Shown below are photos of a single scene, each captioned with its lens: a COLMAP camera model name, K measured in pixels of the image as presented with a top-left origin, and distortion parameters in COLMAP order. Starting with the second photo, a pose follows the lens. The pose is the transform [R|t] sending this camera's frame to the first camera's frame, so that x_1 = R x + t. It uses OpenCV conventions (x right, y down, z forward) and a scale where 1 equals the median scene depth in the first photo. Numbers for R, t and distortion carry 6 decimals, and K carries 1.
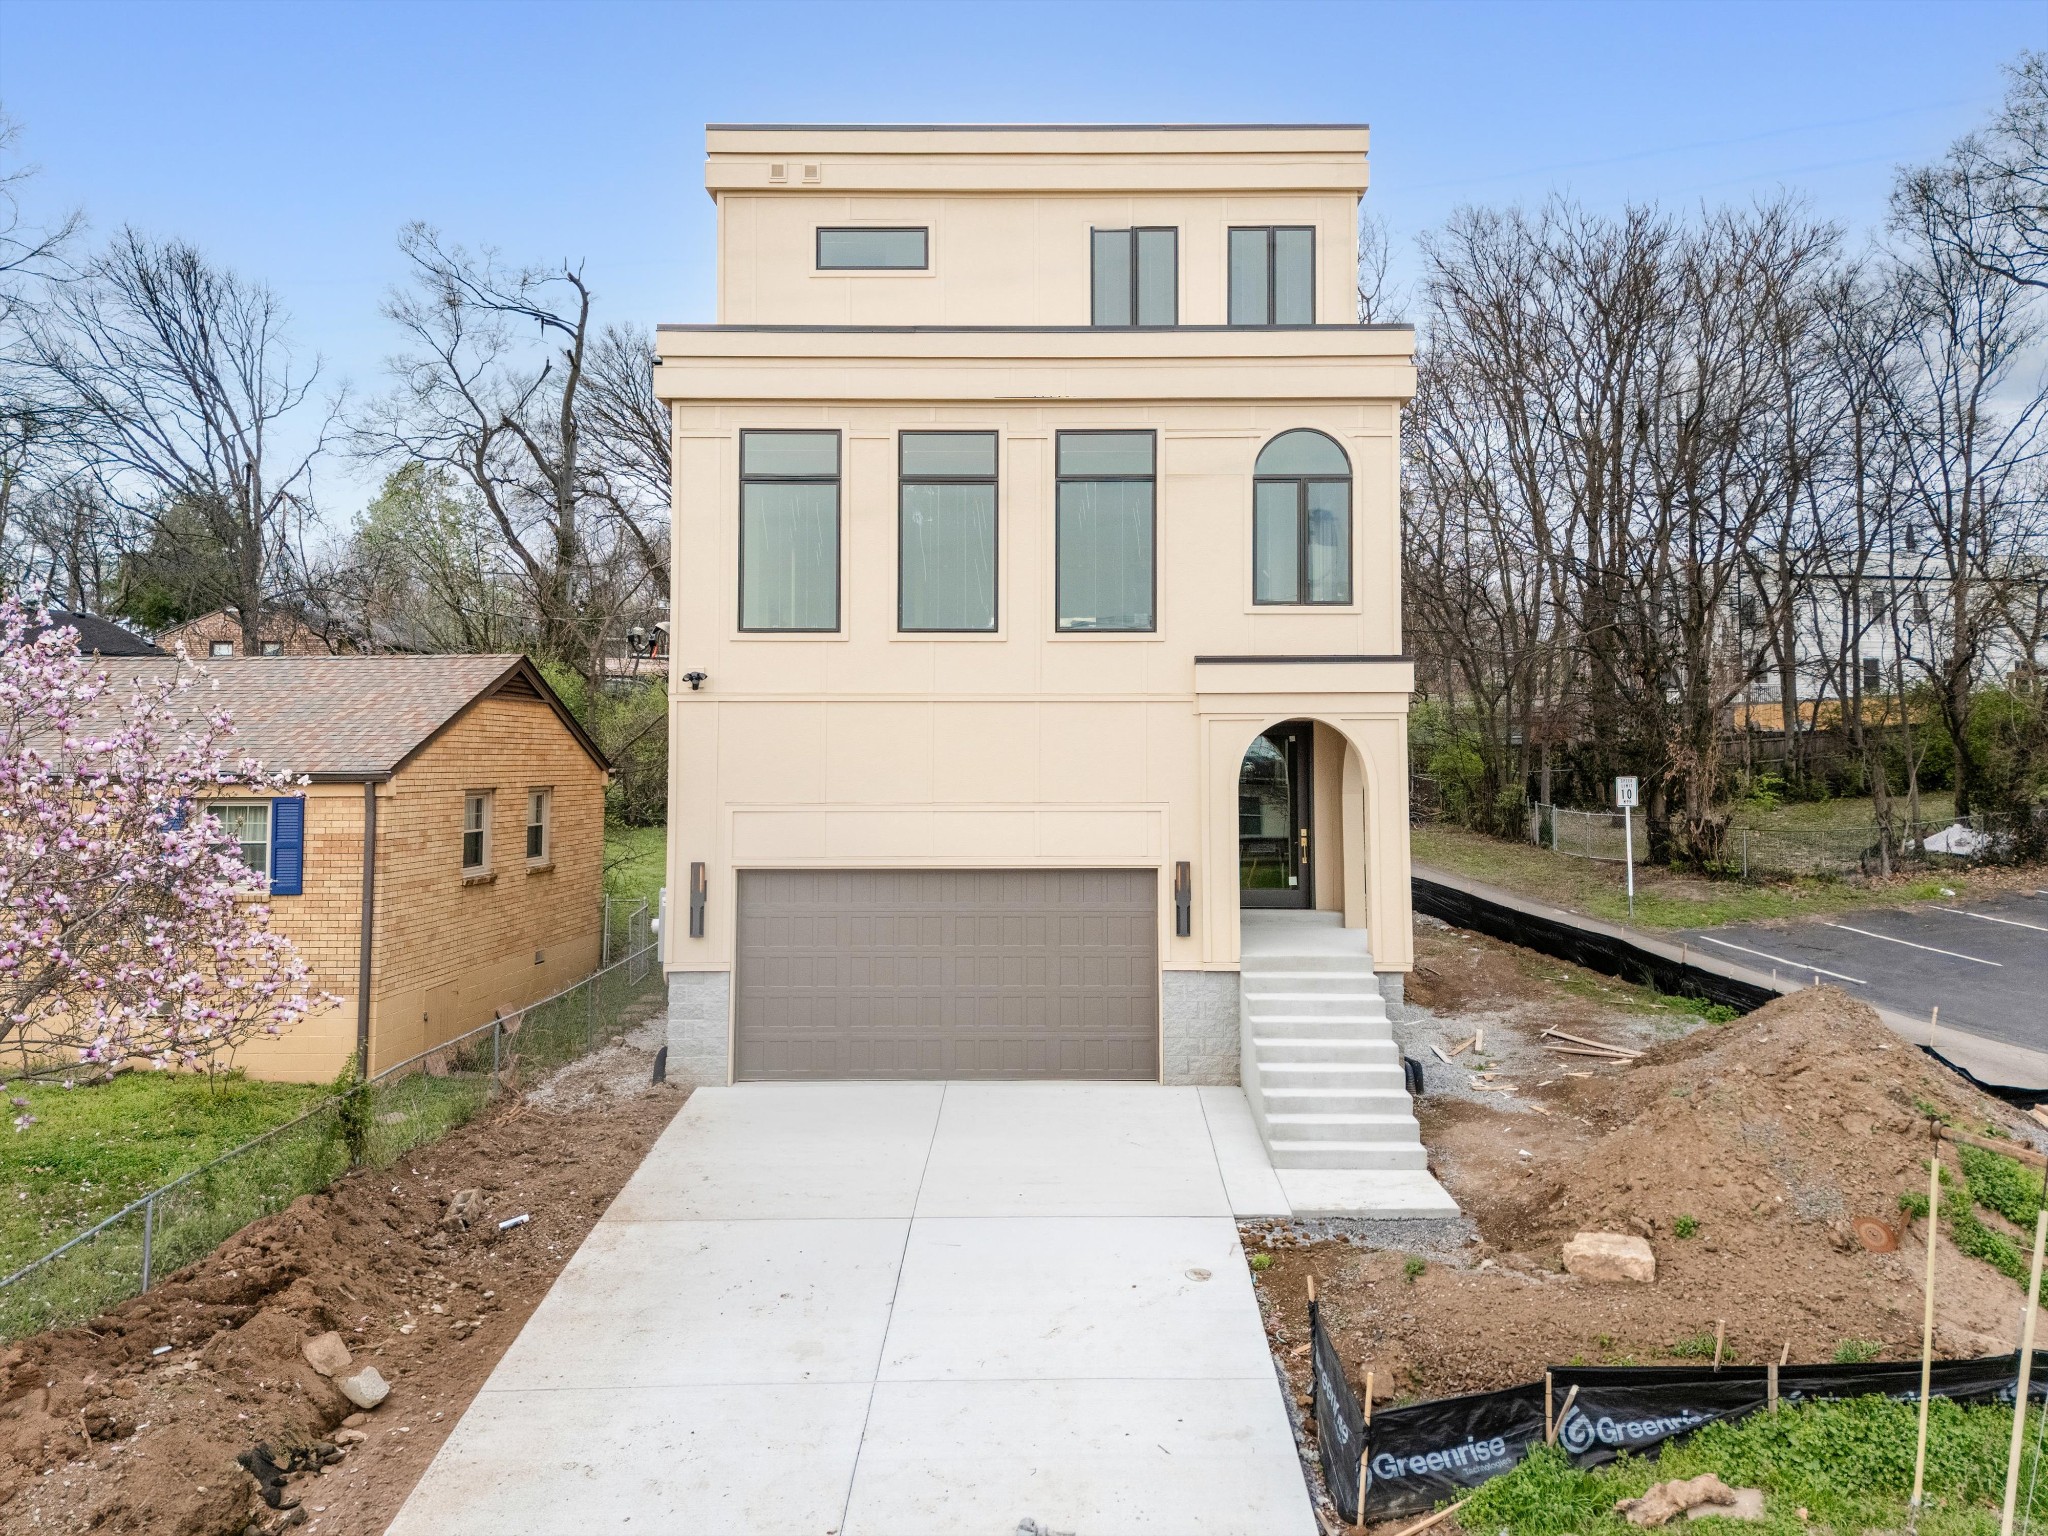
lens RADIAL K [[1513.4, 0, 1034.7], [0, 1513.4, 679.2], [0, 0, 1]] dist [0.054178, -0.044490]
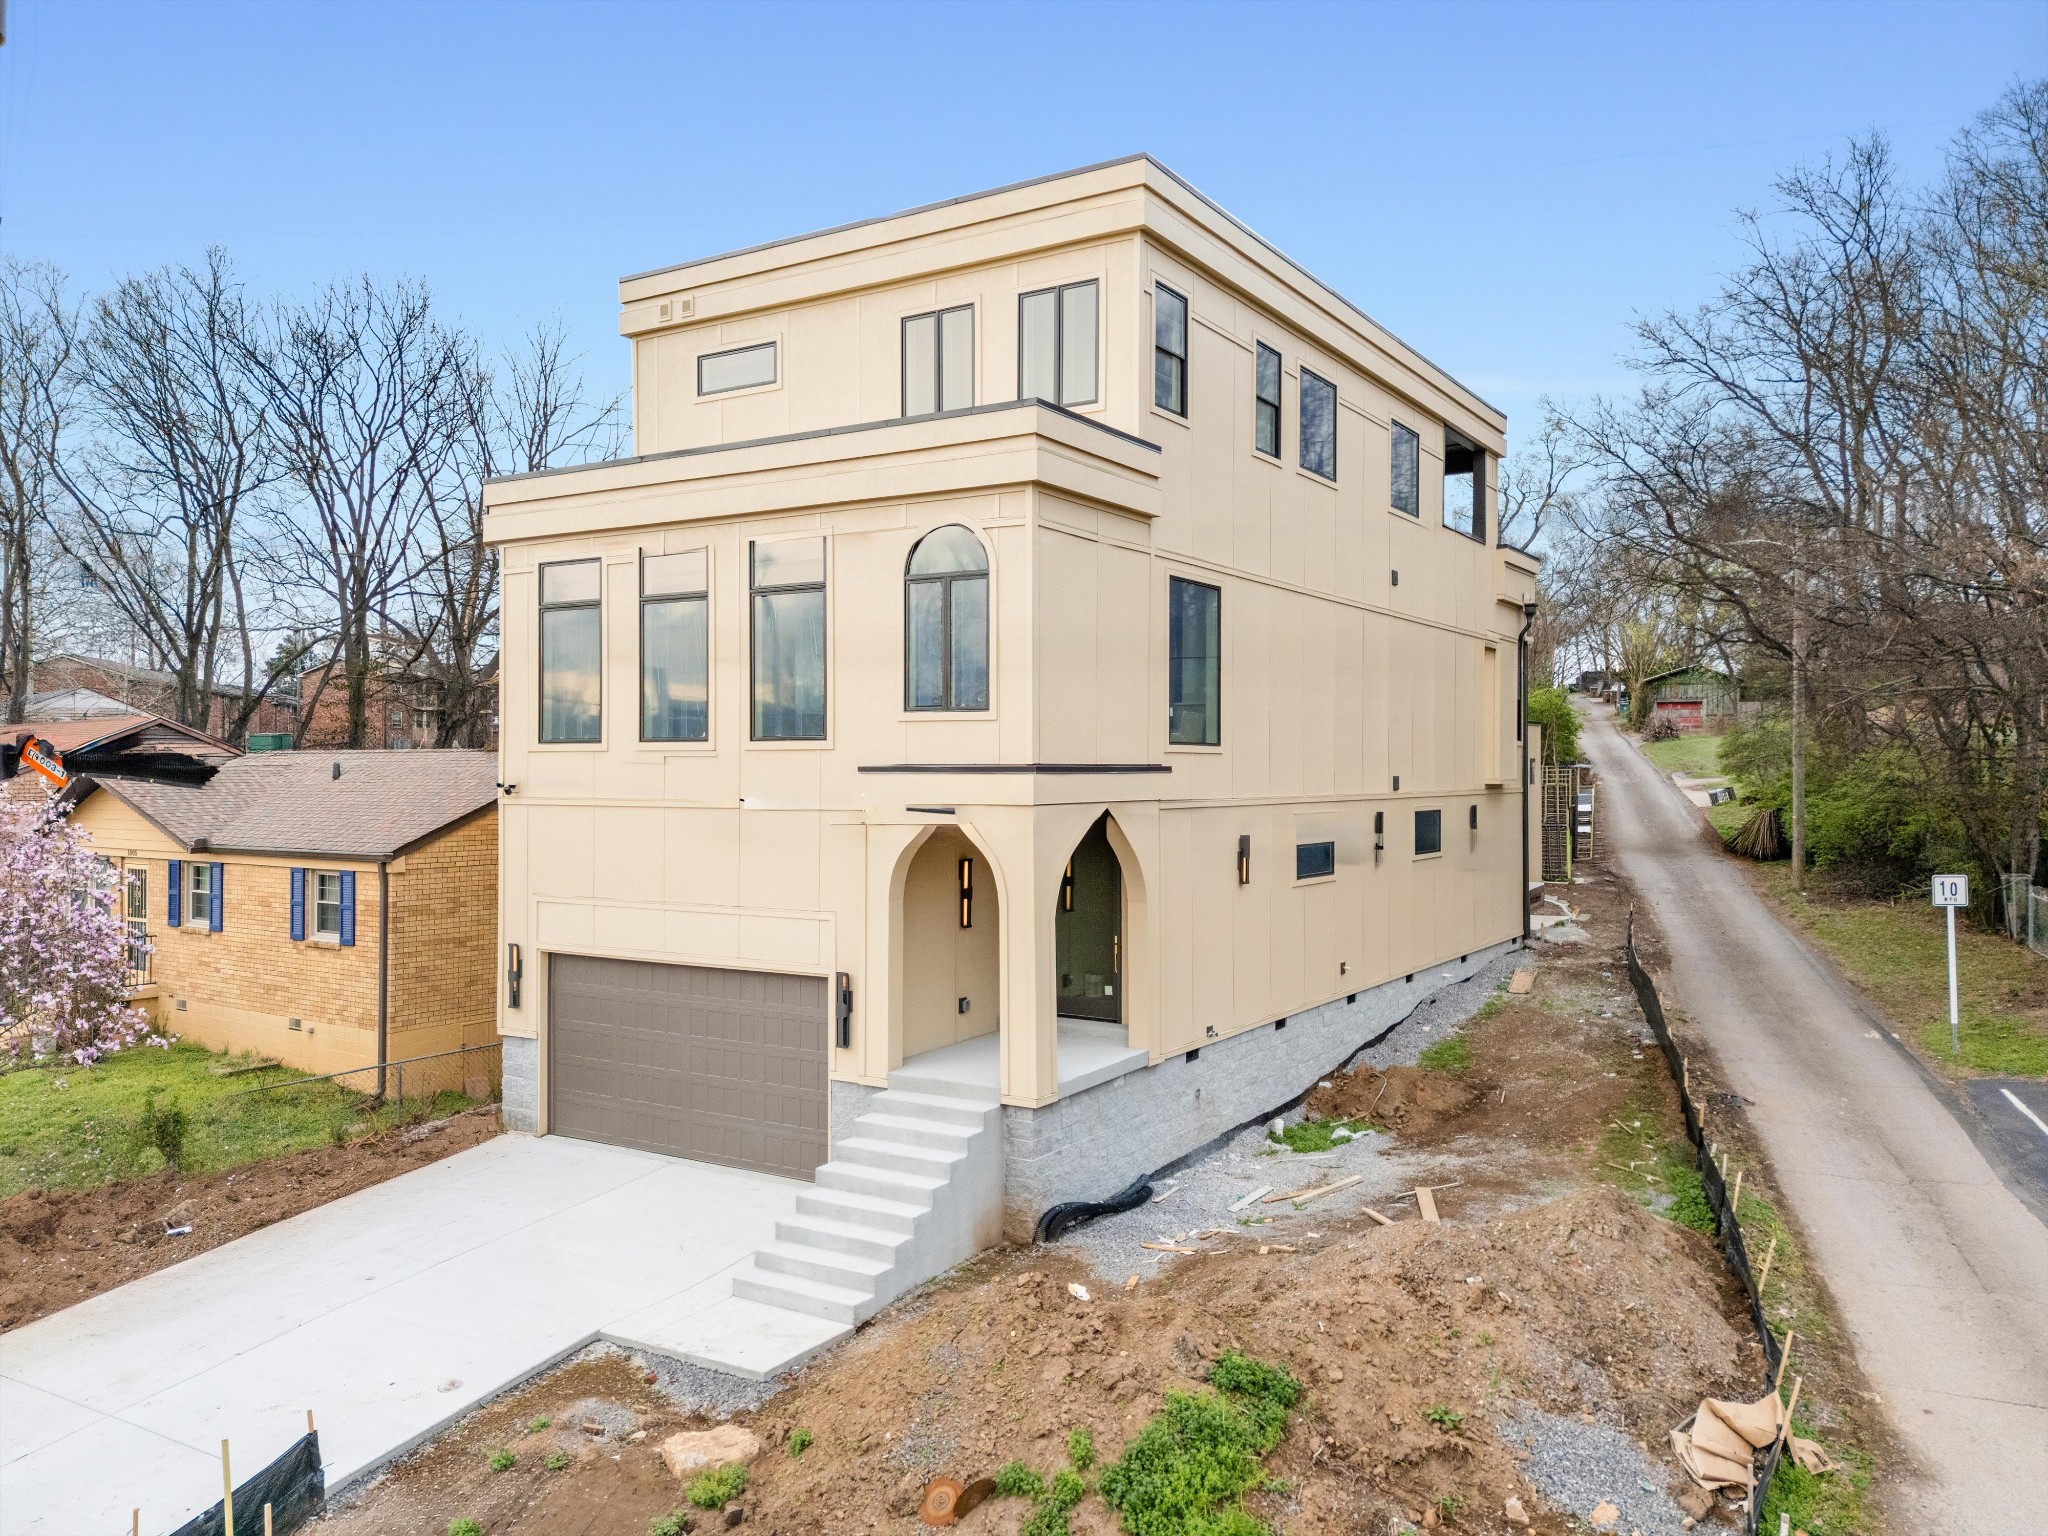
lens RADIAL K [[1513.4, 0, 1026.3], [0, 1513.4, 747.5], [0, 0, 1]] dist [0.054178, -0.044490]
pose [[0.848859, -0.005934, -0.528586, 0.717346], [0.028177, 0.999023, 0.034035, -0.057037], [0.527868, -0.043784, 0.848197, 0.223255]]
